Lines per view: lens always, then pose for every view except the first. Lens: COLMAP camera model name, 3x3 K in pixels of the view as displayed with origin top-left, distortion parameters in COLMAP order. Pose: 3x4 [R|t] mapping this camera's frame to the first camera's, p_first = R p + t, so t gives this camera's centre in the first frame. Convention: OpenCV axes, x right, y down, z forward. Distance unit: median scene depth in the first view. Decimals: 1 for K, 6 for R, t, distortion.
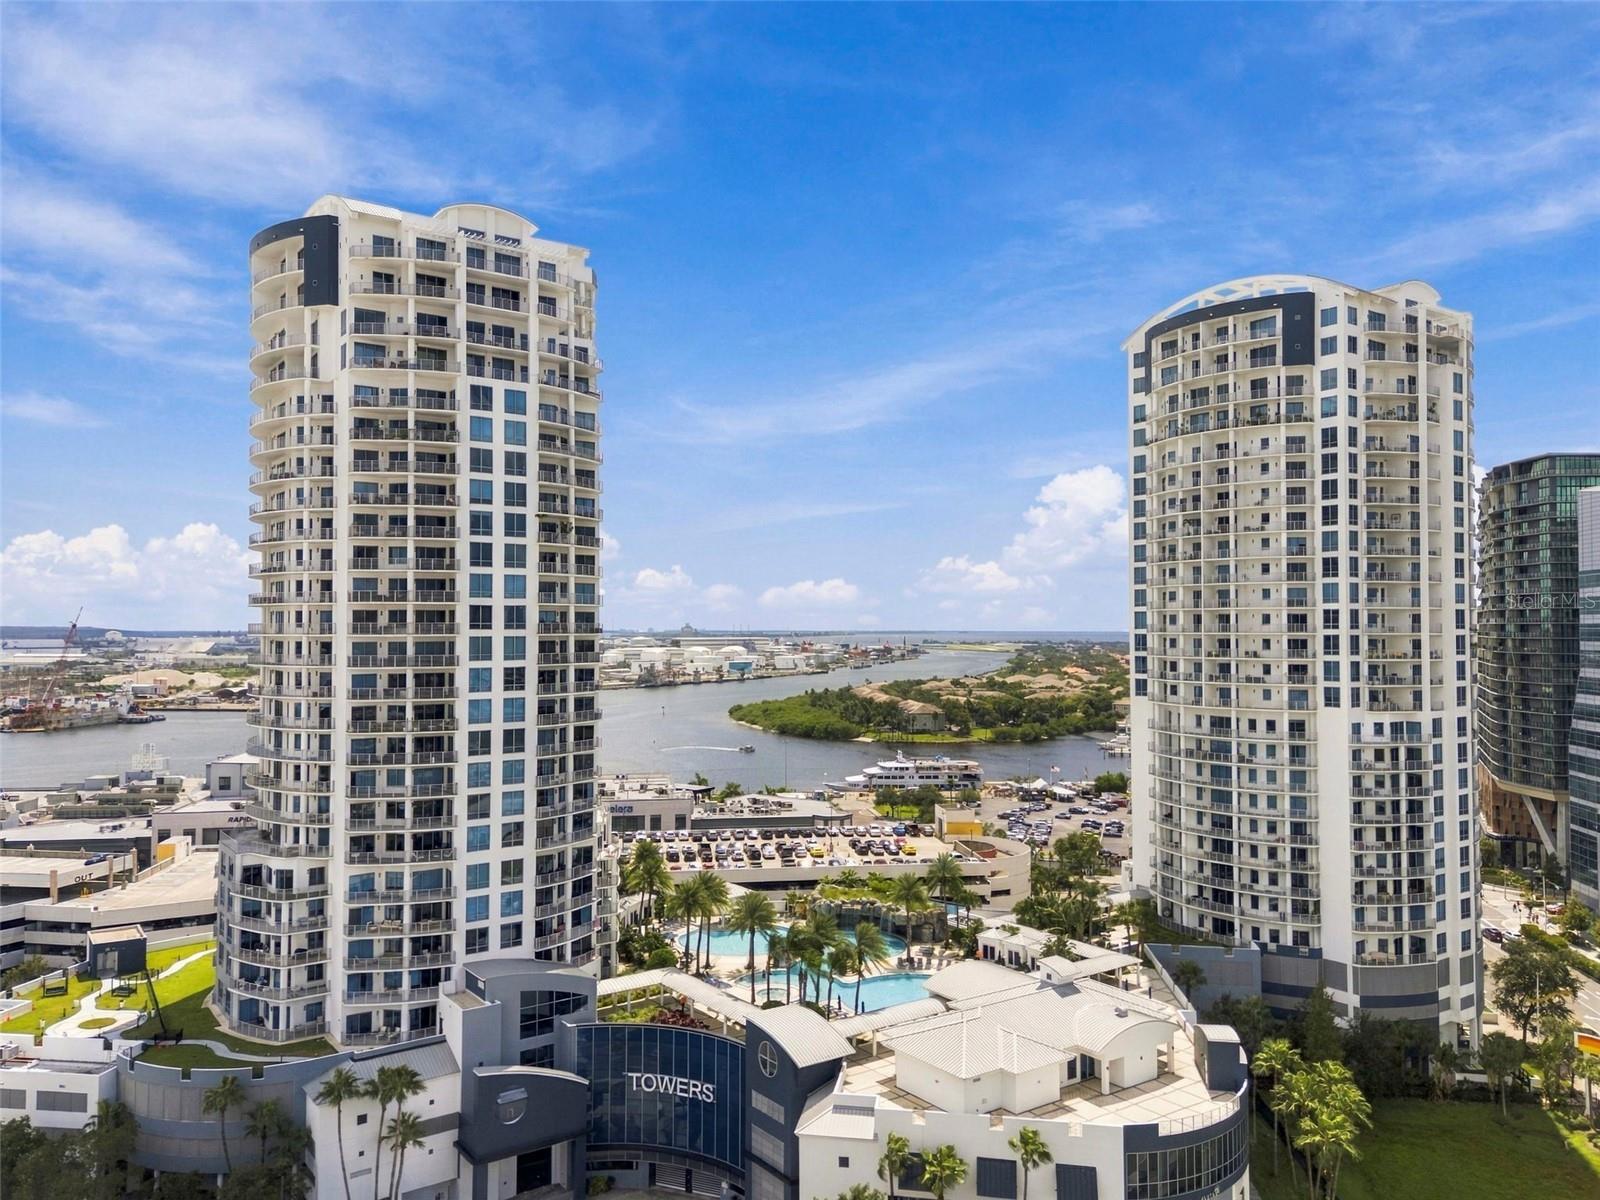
lens RADIAL K [[1181.1, 0, 800.0], [0, 1181.1, 600.0], [0, 0, 1]] dist [0.115137, -0.128002]
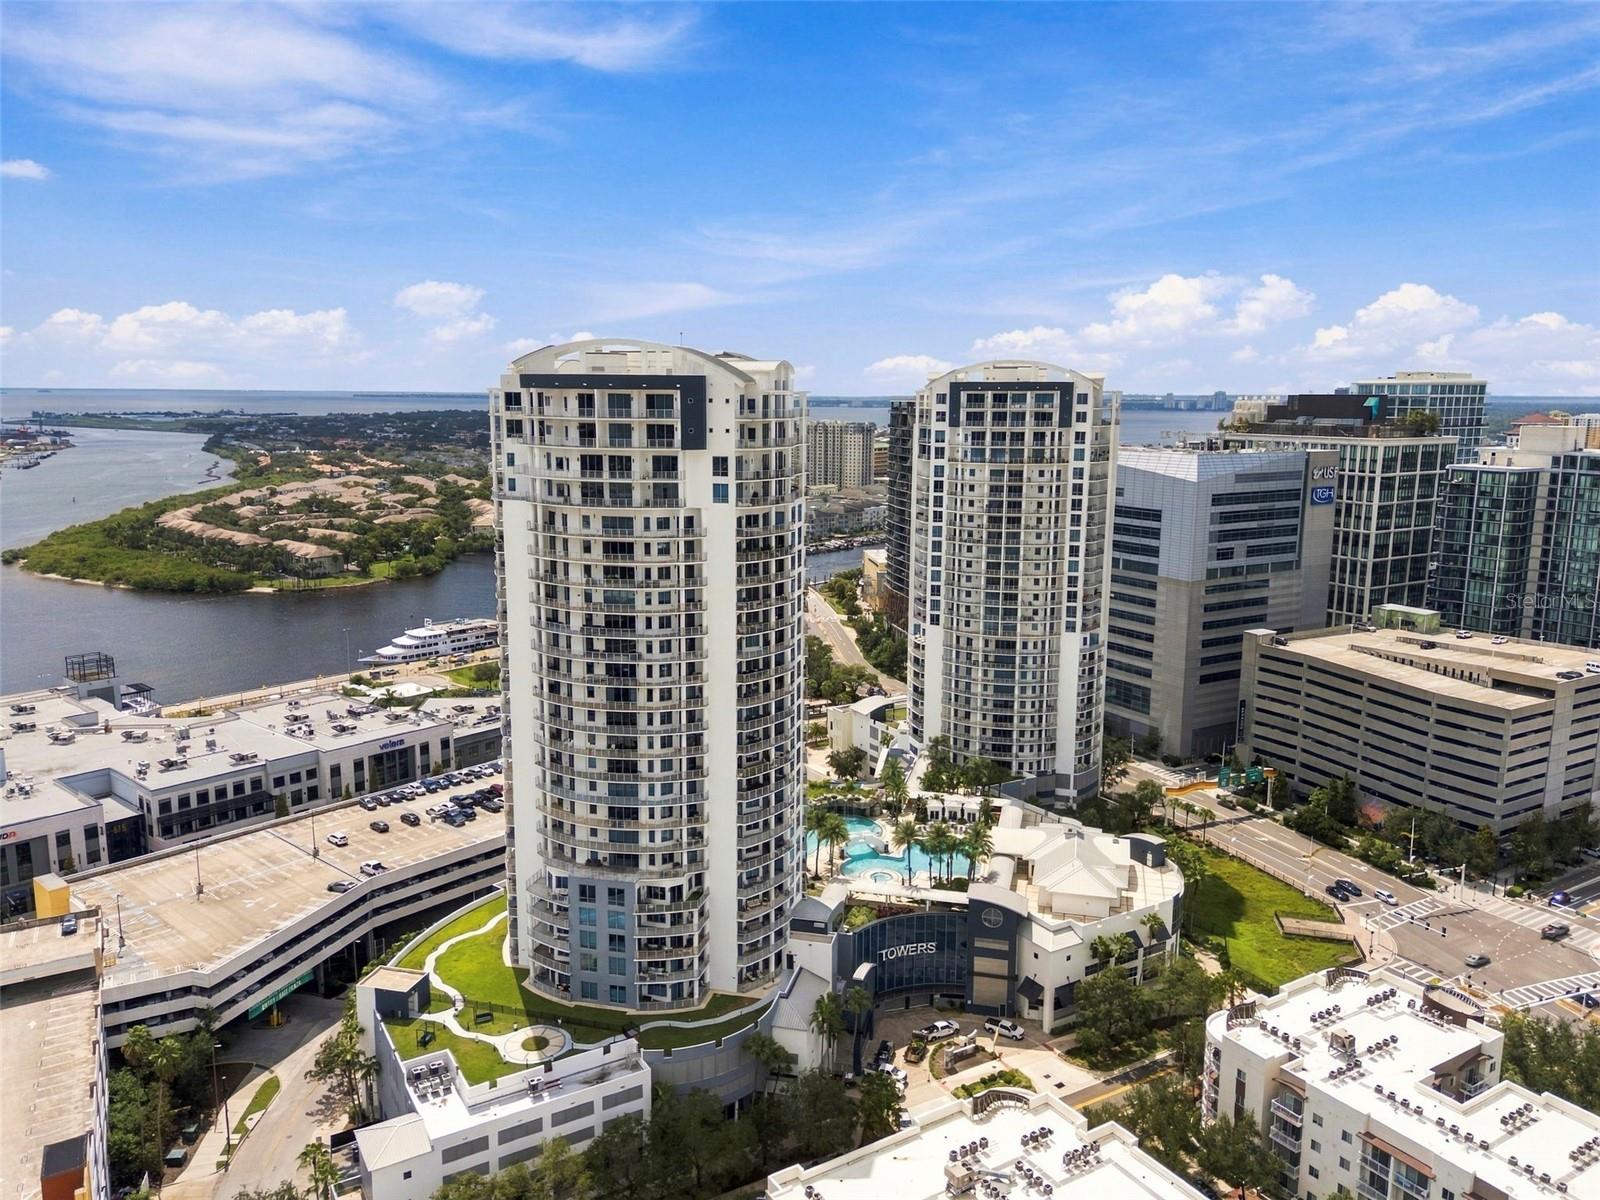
lens RADIAL K [[1181.1, 0, 800.0], [0, 1181.1, 600.0], [0, 0, 1]] dist [0.115137, -0.128002]
pose [[0.767303, -0.110783, 0.631644, -0.610208], [-0.017308, 0.981029, 0.193085, -0.183994], [-0.641051, -0.159087, 0.750829, -0.007568]]
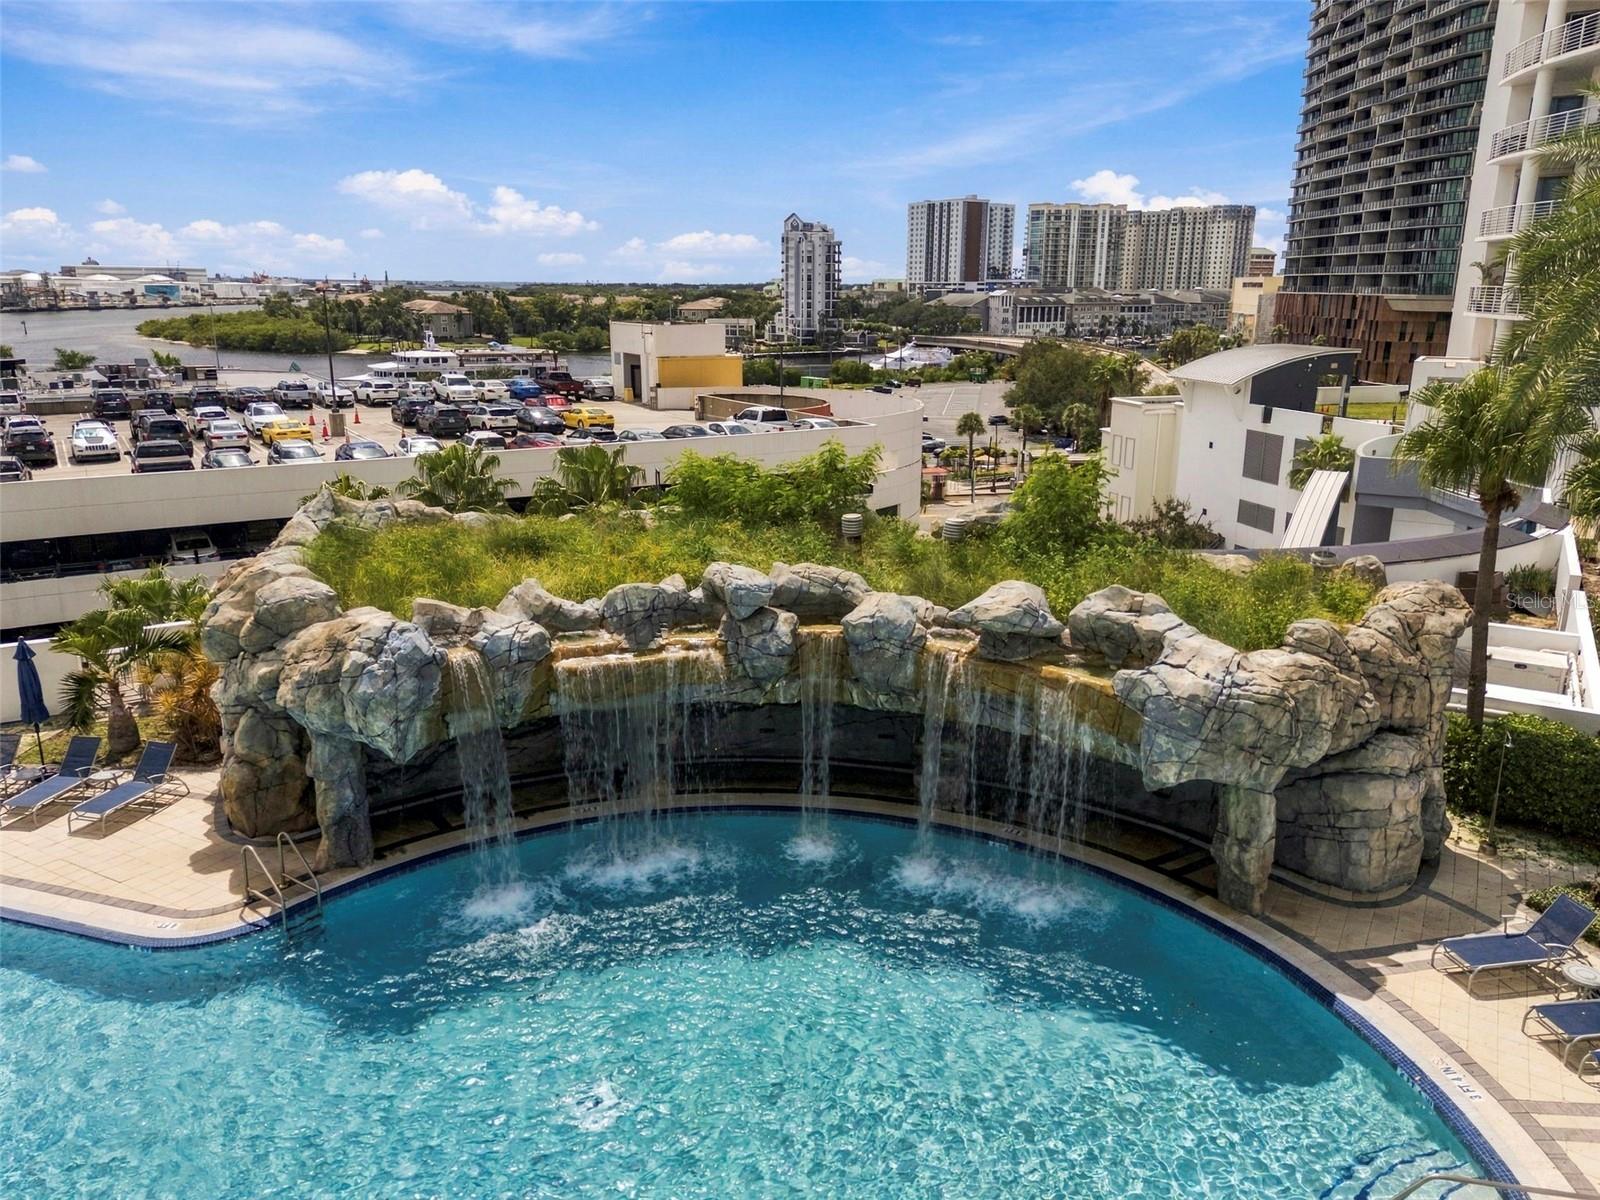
lens RADIAL K [[1181.1, 0, 800.0], [0, 1181.1, 600.0], [0, 0, 1]] dist [0.115137, -0.128002]
pose [[0.915459, -0.100047, 0.389775, 0.010154], [-0.013315, 0.960541, 0.277821, 0.159790], [-0.402190, -0.259524, 0.878004, 0.646610]]
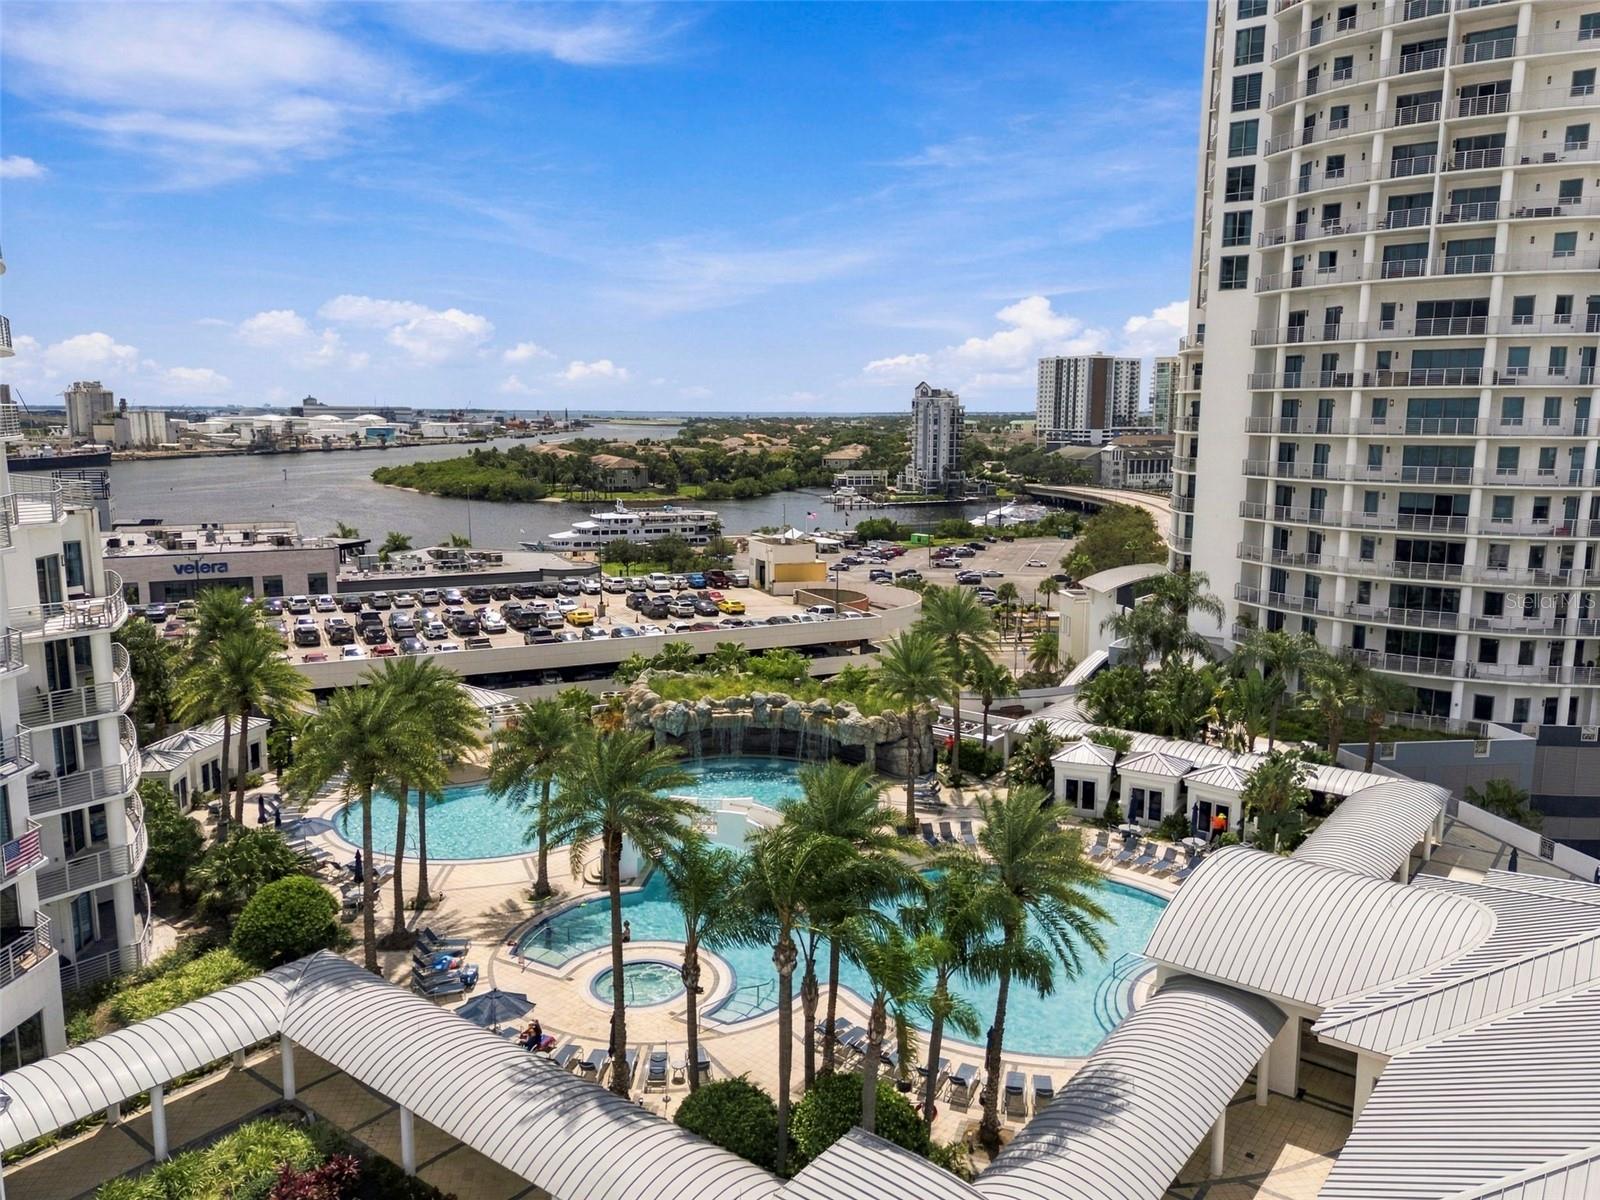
lens RADIAL K [[1181.1, 0, 800.0], [0, 1181.1, 600.0], [0, 0, 1]] dist [0.115137, -0.128002]
pose [[0.959039, -0.042309, 0.280097, -0.042301], [-0.009384, 0.983496, 0.180688, 0.094302], [-0.283119, -0.175916, 0.942814, 0.407907]]
